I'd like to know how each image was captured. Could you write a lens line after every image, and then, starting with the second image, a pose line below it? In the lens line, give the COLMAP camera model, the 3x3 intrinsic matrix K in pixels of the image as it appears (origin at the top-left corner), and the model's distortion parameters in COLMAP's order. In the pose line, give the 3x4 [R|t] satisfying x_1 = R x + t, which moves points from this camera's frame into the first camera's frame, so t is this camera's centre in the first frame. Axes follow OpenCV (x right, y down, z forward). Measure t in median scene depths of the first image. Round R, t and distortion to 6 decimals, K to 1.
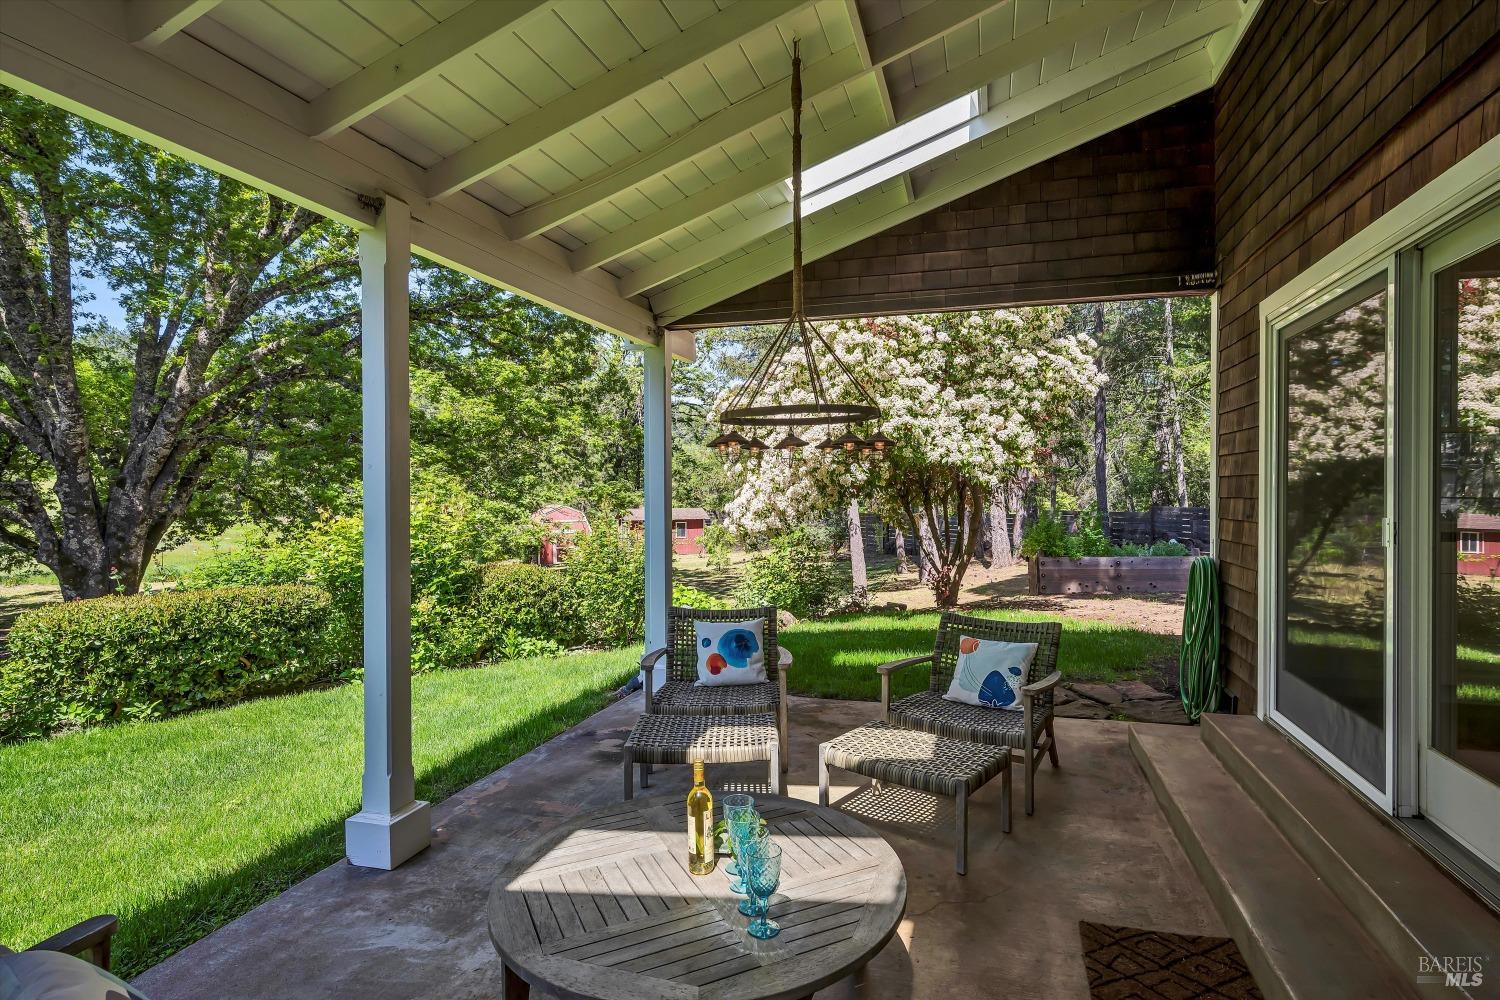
lens RADIAL K [[850.4, 0, 750.0], [0, 850.4, 500.0], [0, 0, 1]] dist [0.001118, 0.000650]
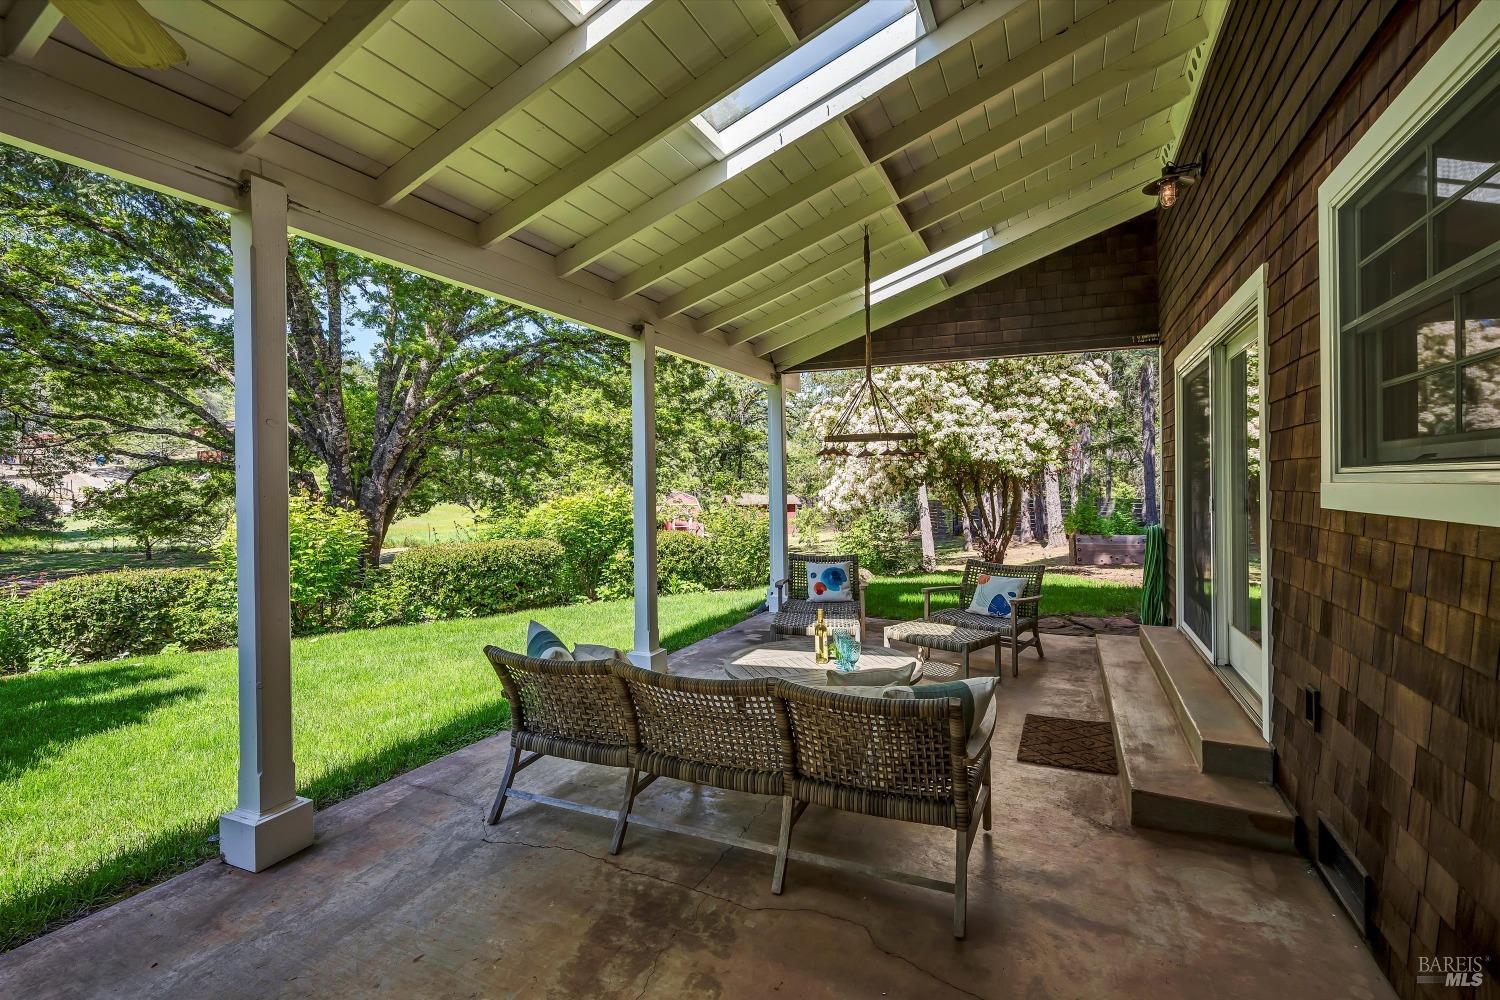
lens RADIAL K [[737.5, 0, 699.1], [0, 737.5, 439.4], [0, 0, 1]] dist [-0.001992, -0.000068]
pose [[0.983581, -0.007118, -0.180326, -0.006100], [-0.004844, 0.997821, -0.065806, 0.002731], [0.180402, 0.065599, 0.981403, -0.227147]]
